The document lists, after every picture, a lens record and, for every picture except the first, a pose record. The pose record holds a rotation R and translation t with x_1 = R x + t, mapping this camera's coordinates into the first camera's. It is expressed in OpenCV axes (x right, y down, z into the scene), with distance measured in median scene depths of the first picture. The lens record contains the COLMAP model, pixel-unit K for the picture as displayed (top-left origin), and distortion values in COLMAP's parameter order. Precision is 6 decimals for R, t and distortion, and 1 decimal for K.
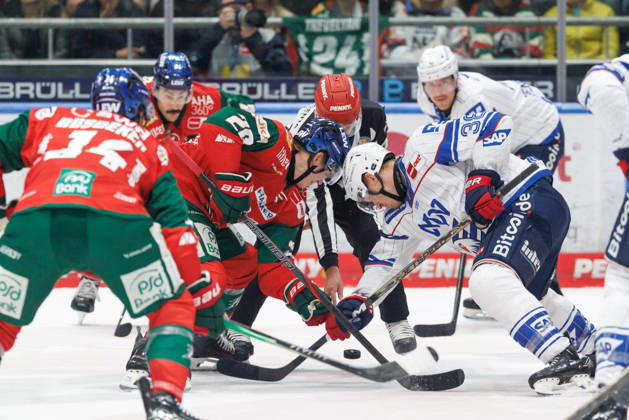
lens RADIAL K [[3441.5, 0, 314.5], [0, 3441.5, 210.0], [0, 0, 1]] dist [-0.121243, -14.436519]
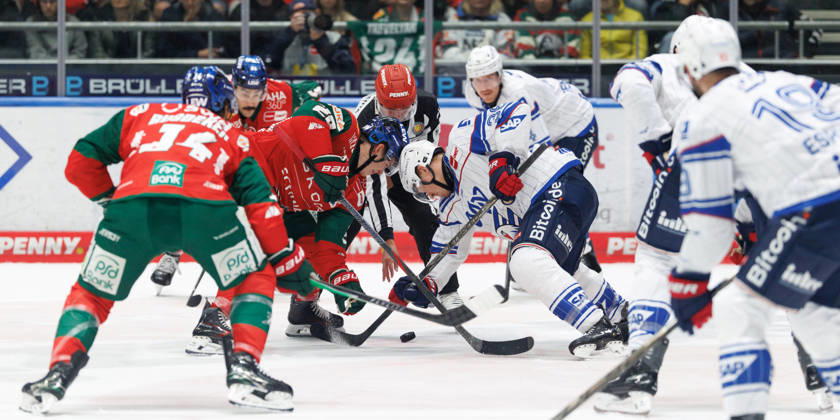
lens RADIAL K [[4485.0, 0, 420.0], [0, 4485.0, 210.0], [0, 0, 1]] dist [0.092394, 0.412557]
pose [[0.999843, 0.001041, 0.017701, -0.011394], [-0.001290, 0.999900, 0.014070, -0.015266], [-0.017685, -0.014091, 0.999744, -0.460795]]
